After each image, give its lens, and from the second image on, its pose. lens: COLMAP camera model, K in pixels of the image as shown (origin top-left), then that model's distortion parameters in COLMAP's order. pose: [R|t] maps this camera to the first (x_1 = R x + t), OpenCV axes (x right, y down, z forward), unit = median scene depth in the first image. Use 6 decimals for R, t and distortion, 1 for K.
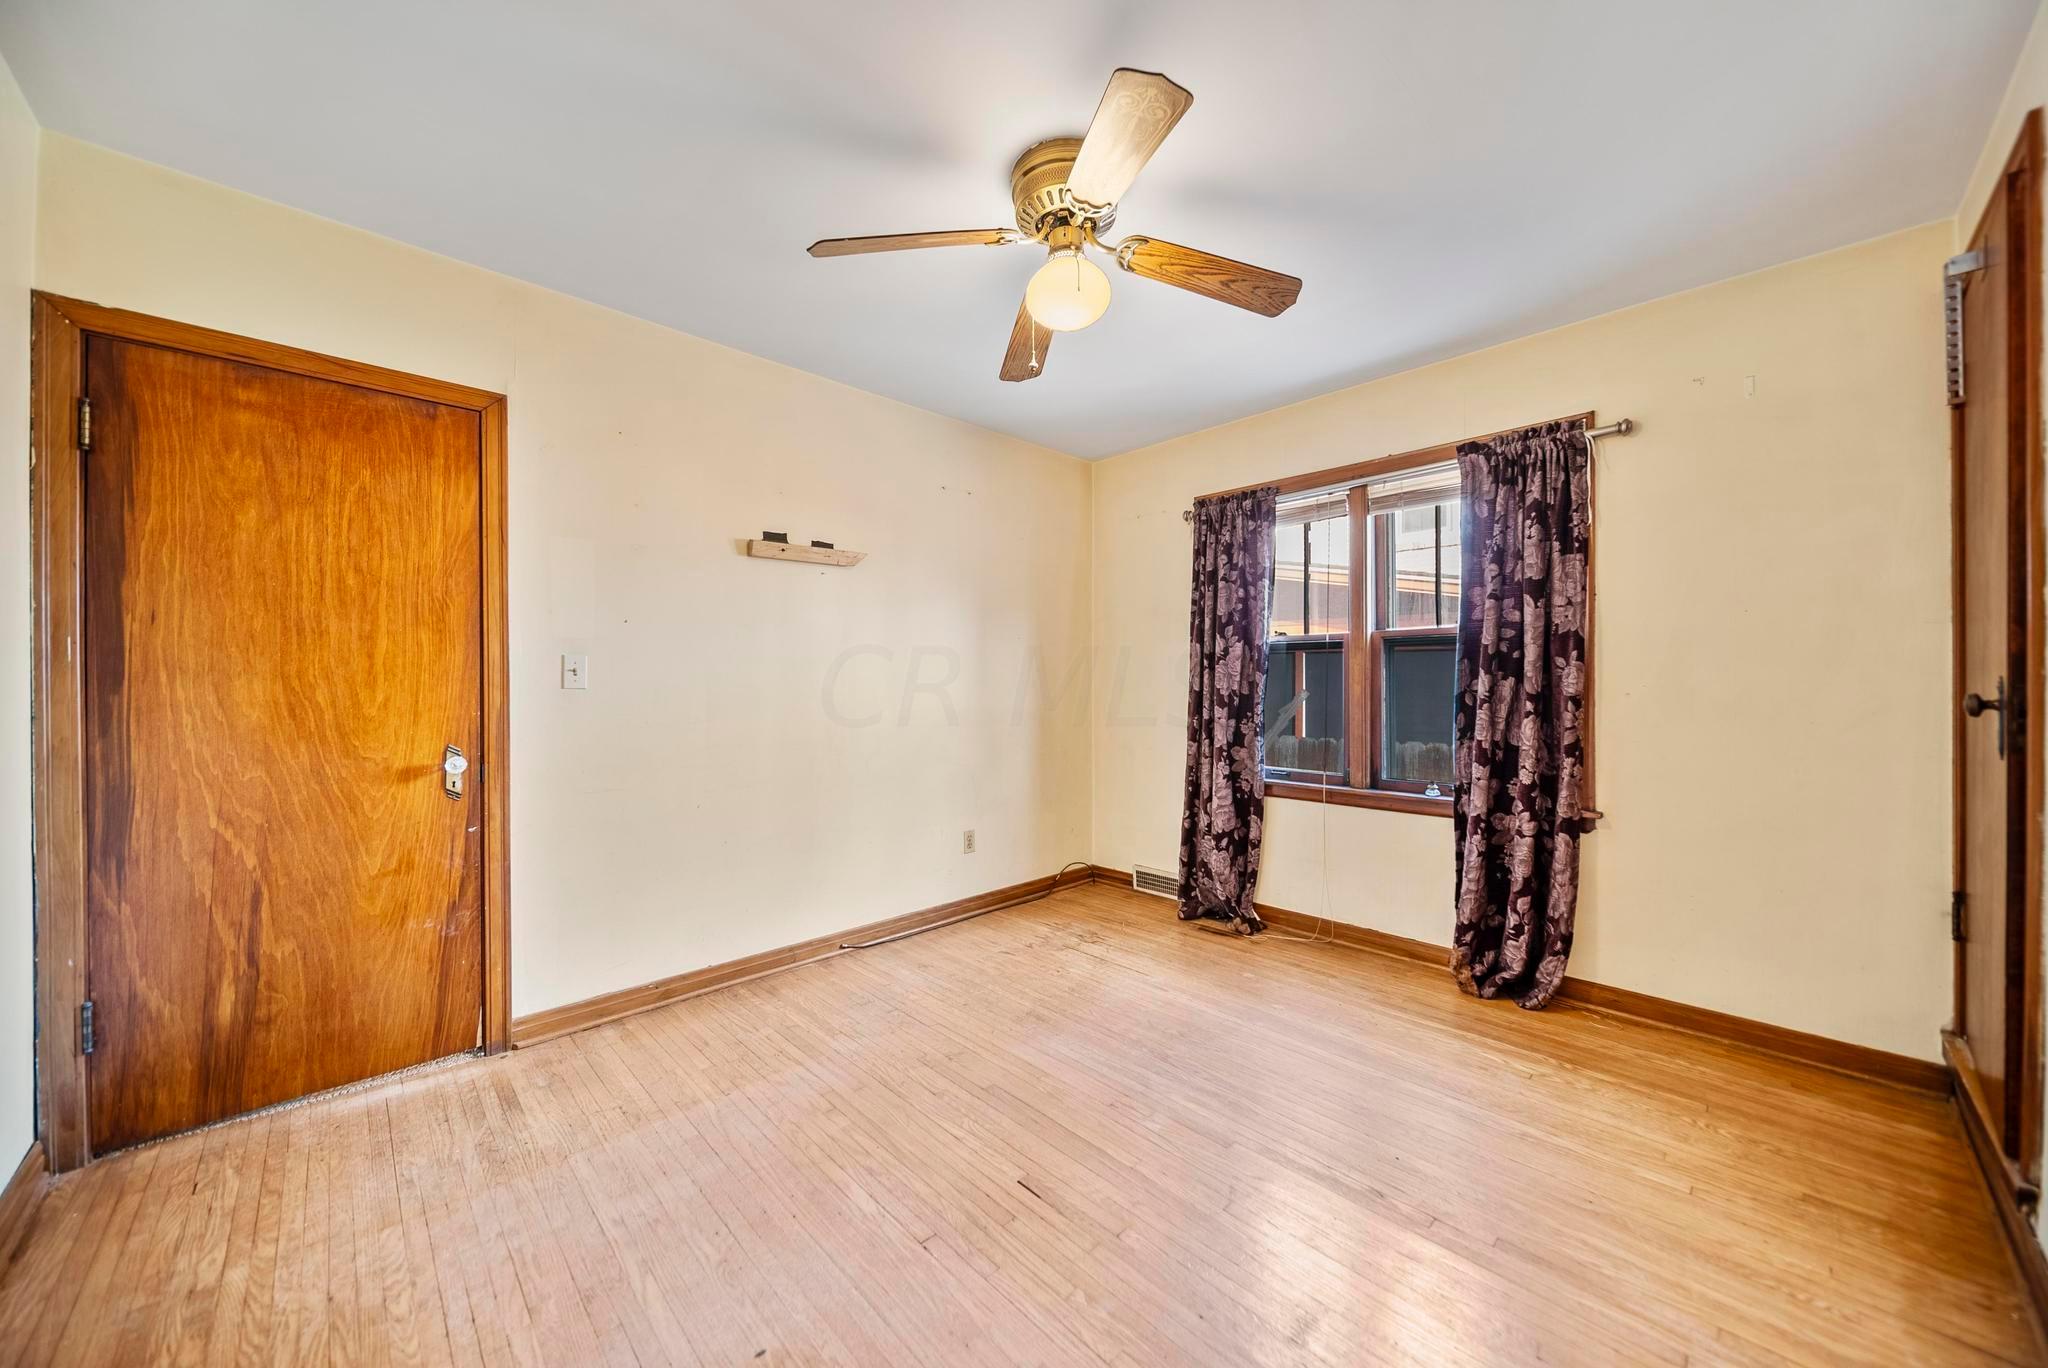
lens RADIAL K [[727.5, 0, 1024.0], [0, 727.5, 684.0], [0, 0, 1]] dist [-0.000323, -0.000052]
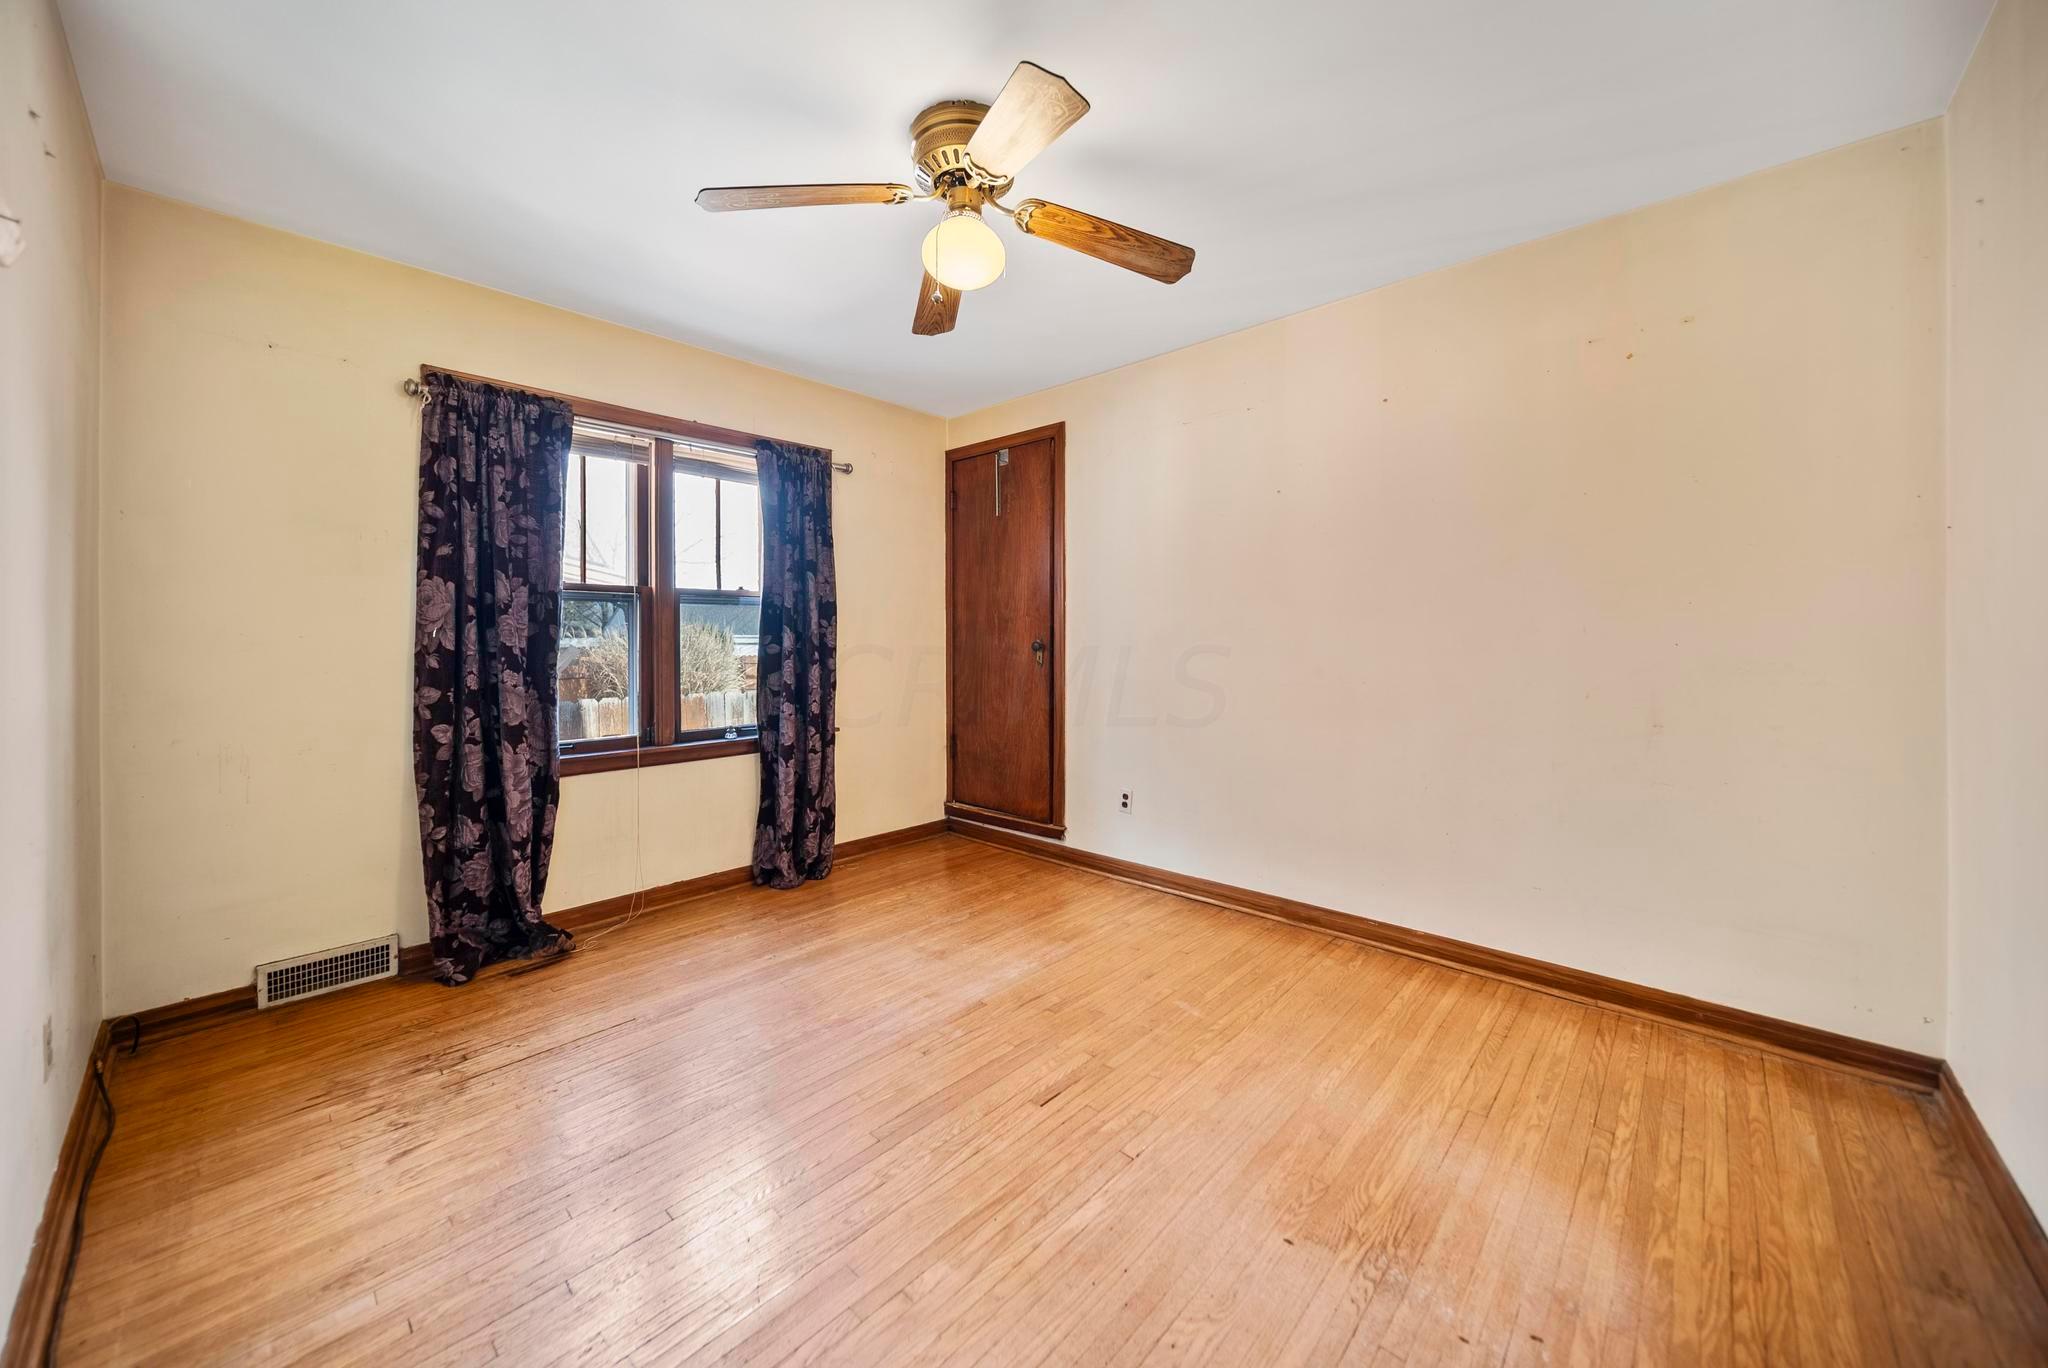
lens RADIAL K [[737.3, 0, 1024.0], [0, 737.3, 641.9], [0, 0, 1]] dist [0.000130, 0.000018]
pose [[-0.060026, -0.004925, 0.998185, -0.564799], [0.004155, 0.999978, 0.005183, -0.000154], [-0.998188, 0.004459, -0.060004, 0.568867]]
